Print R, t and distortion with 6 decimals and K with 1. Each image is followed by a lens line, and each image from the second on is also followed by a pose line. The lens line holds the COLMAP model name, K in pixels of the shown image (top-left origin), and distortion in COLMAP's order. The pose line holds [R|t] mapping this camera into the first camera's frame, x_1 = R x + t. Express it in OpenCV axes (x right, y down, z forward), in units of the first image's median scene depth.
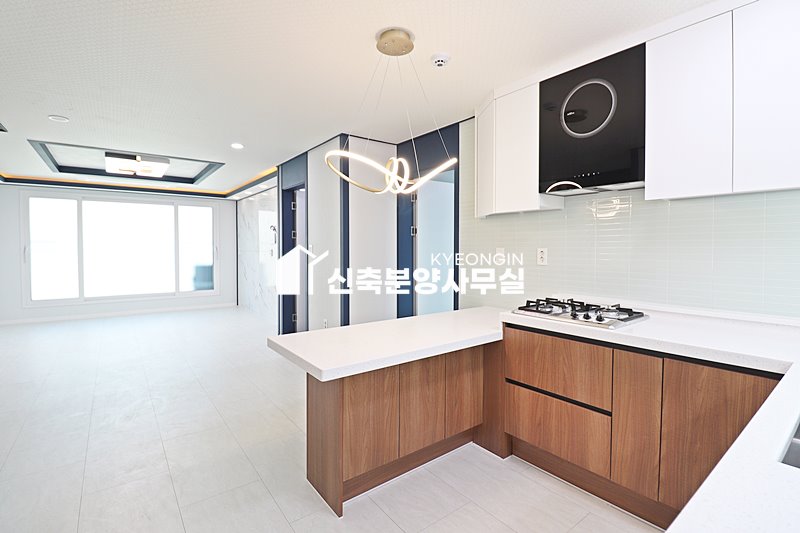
lens RADIAL K [[374.0, 0, 403.4], [0, 374.0, 257.2], [0, 0, 1]] dist [0.004186, -0.014300]
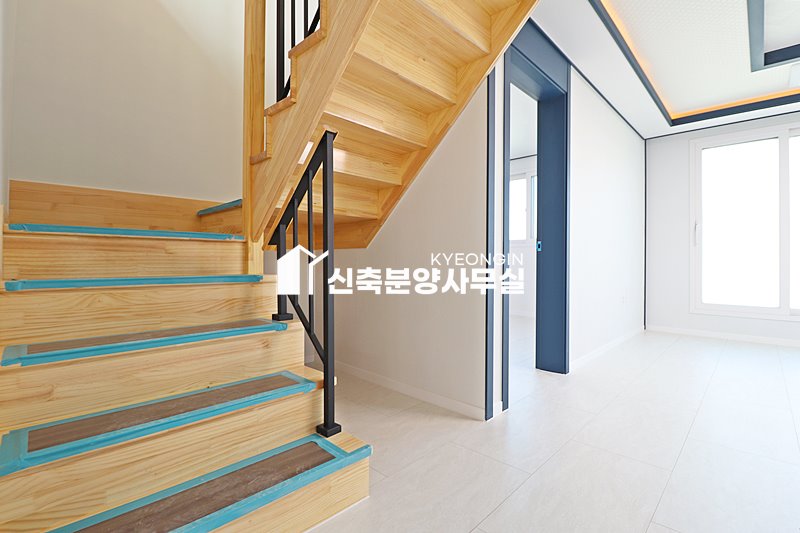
lens RADIAL K [[371.7, 0, 398.2], [0, 371.7, 261.4], [0, 0, 1]] dist [0.002933, -0.014231]
pose [[0.141970, 0.003699, -0.989864, -1.244482], [-0.029930, 0.999552, -0.000557, 0.173196], [0.989418, 0.029705, 0.142017, 1.061799]]
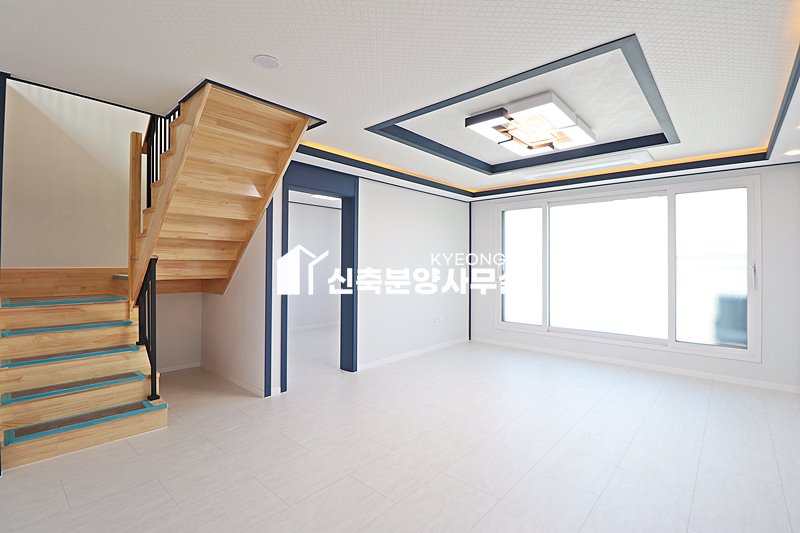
lens RADIAL K [[371.7, 0, 398.2], [0, 371.7, 261.4], [0, 0, 1]] dist [0.002933, -0.014231]
pose [[0.178132, -0.009178, -0.983964, -0.379665], [-0.025103, 0.999589, -0.013868, -0.040049], [0.983686, 0.027171, 0.177828, 1.680753]]
